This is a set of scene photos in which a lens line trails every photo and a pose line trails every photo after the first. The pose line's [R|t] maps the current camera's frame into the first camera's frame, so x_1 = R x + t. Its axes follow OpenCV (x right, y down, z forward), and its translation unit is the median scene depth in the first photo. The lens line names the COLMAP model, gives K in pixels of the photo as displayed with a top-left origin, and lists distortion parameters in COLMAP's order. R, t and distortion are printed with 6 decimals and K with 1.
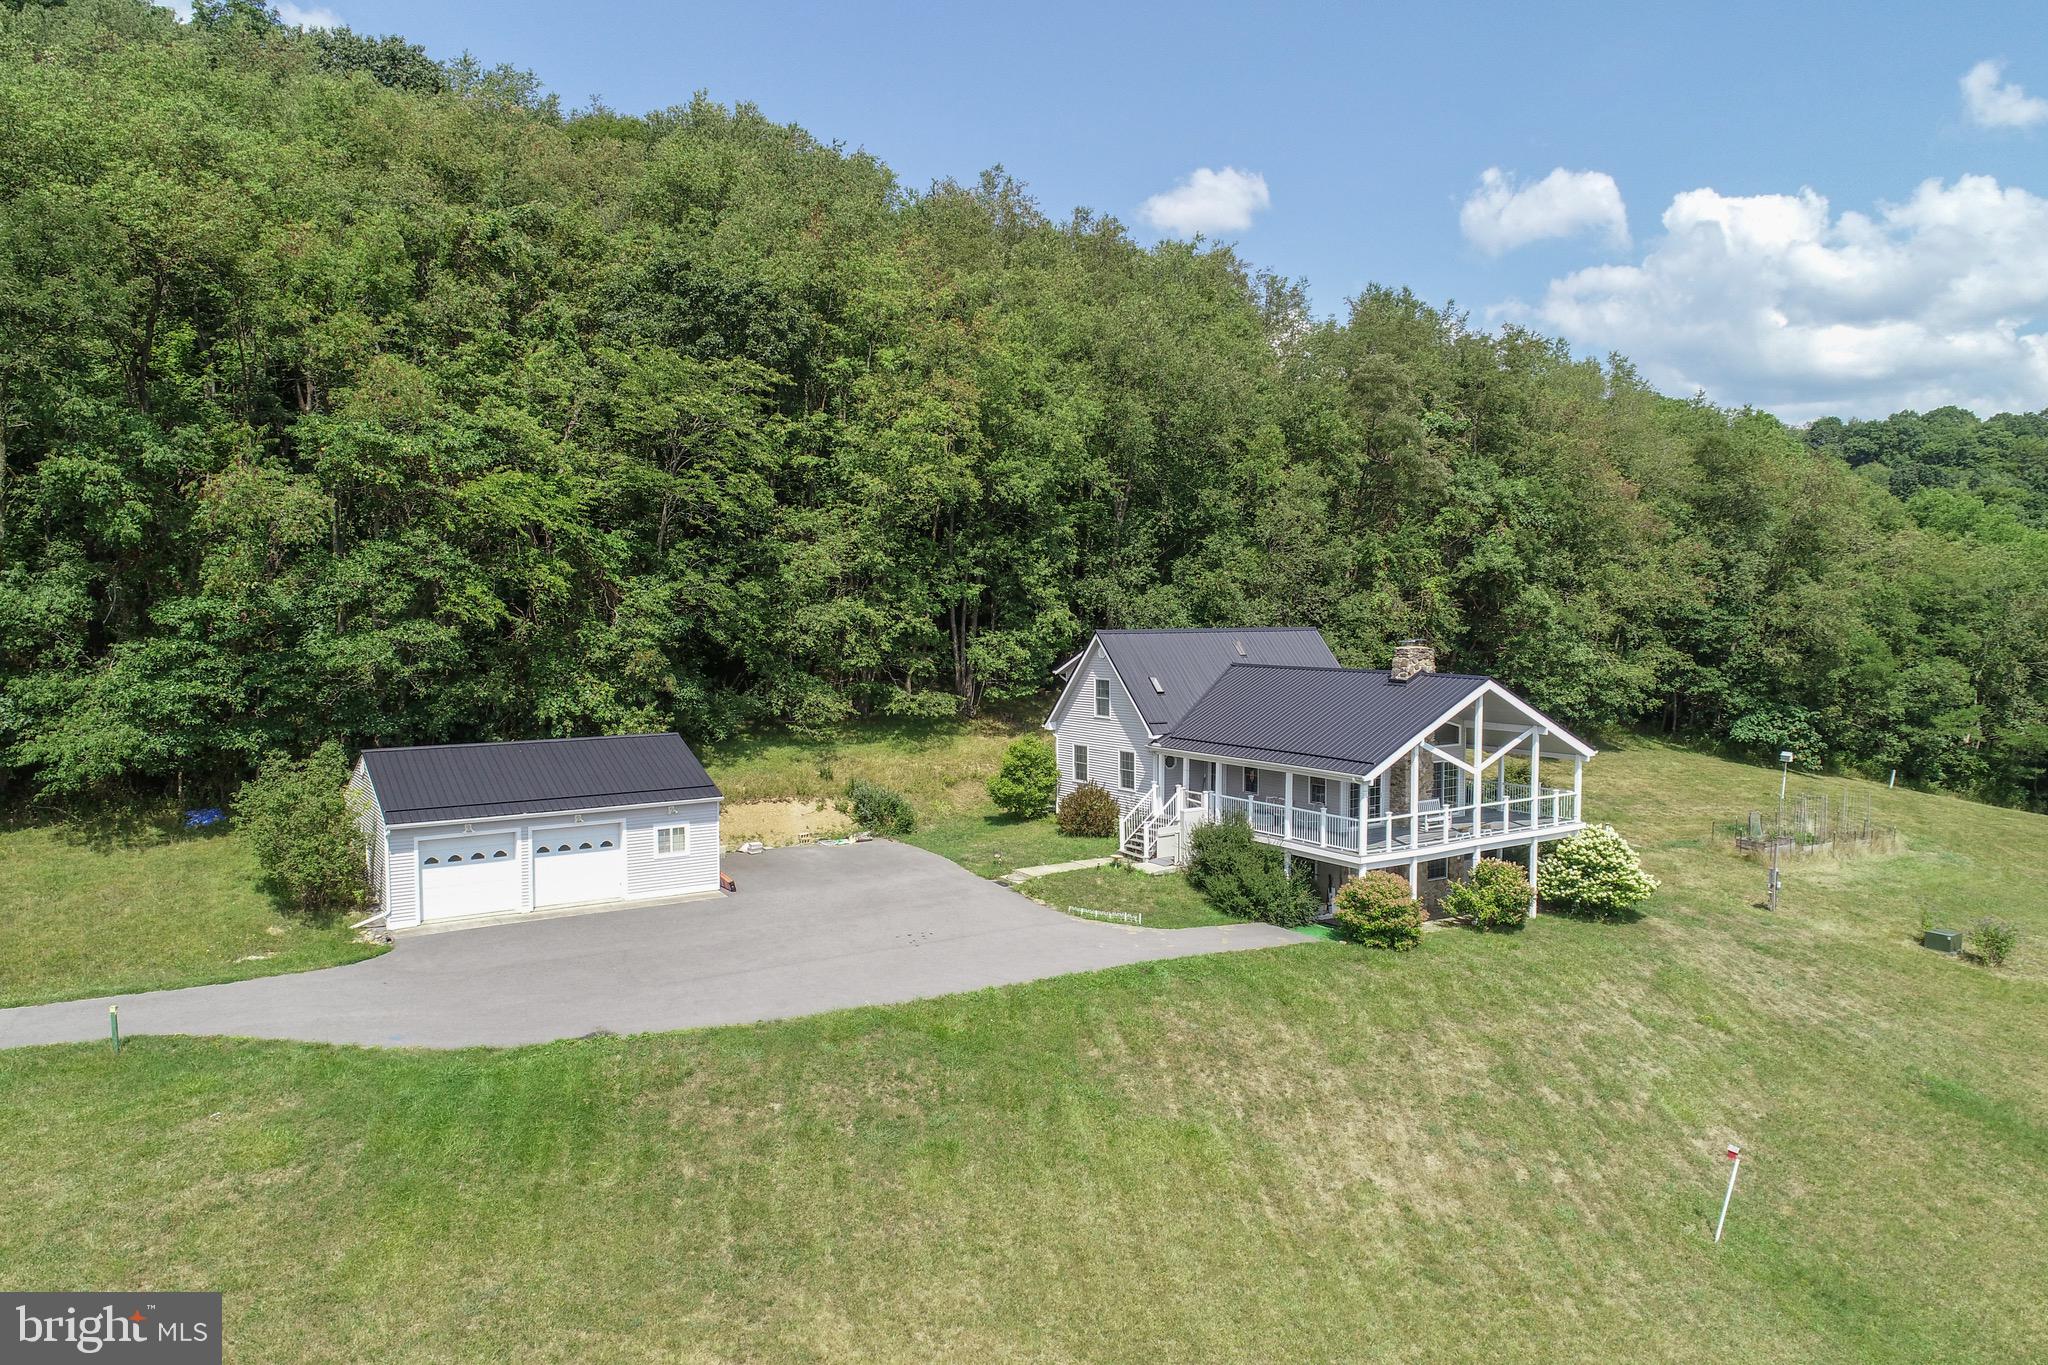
lens RADIAL K [[1362.8, 0, 1023.9], [0, 1362.8, 691.1], [0, 0, 1]] dist [-0.000567, -0.004611]
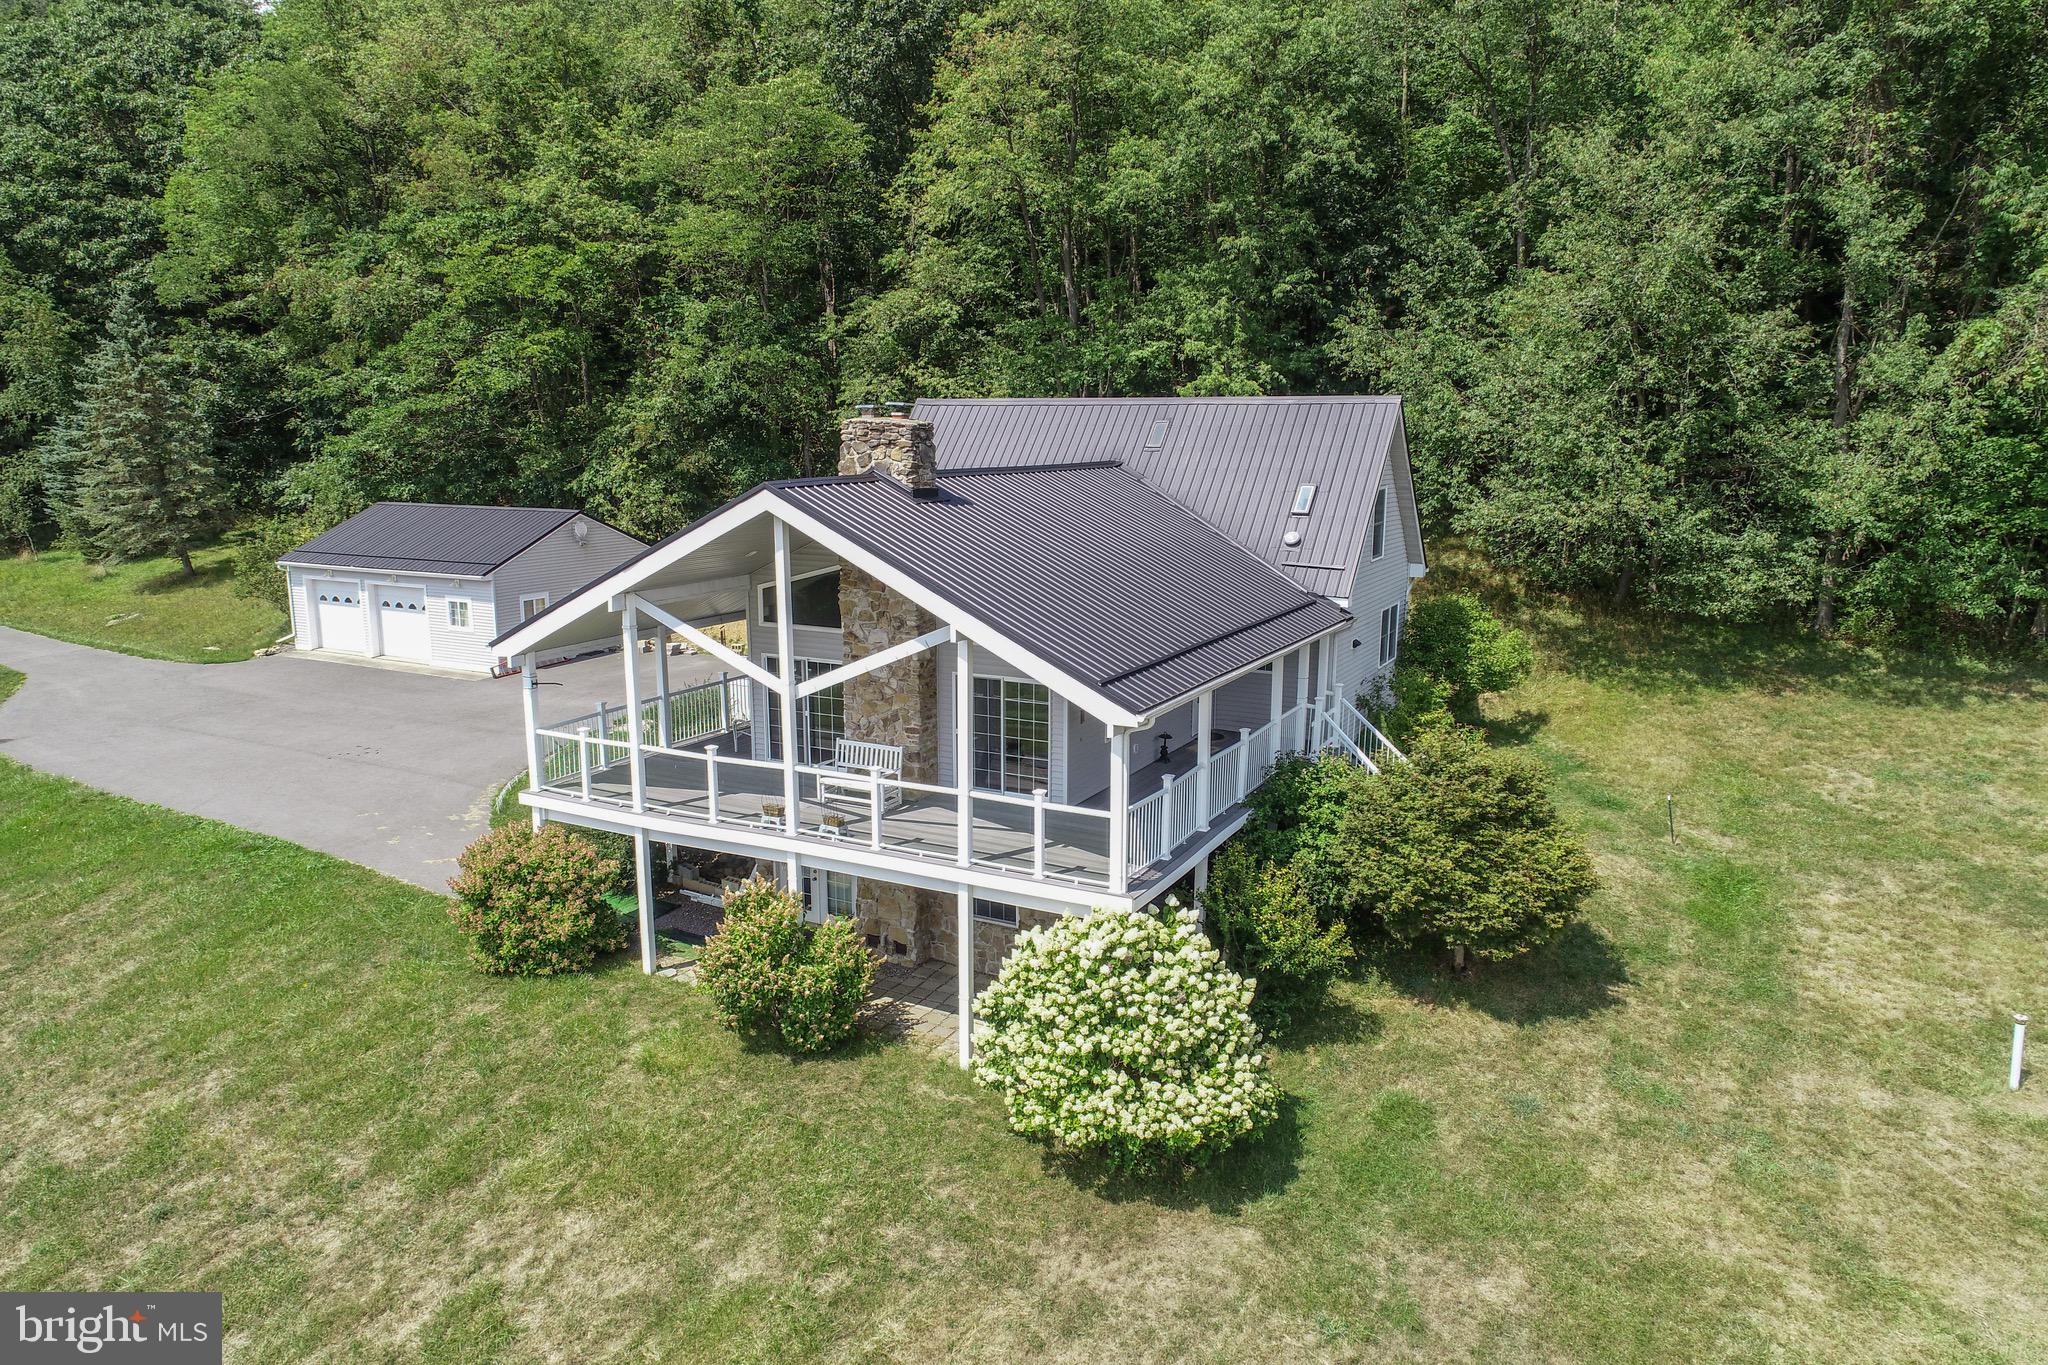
lens RADIAL K [[1362.8, 0, 1023.9], [0, 1362.8, 691.1], [0, 0, 1]] dist [-0.000567, -0.004611]
pose [[0.475007, 0.172158, -0.862978, 0.566249], [-0.061028, 0.984760, 0.162860, -0.014763], [0.877863, -0.024694, 0.478274, 0.634392]]
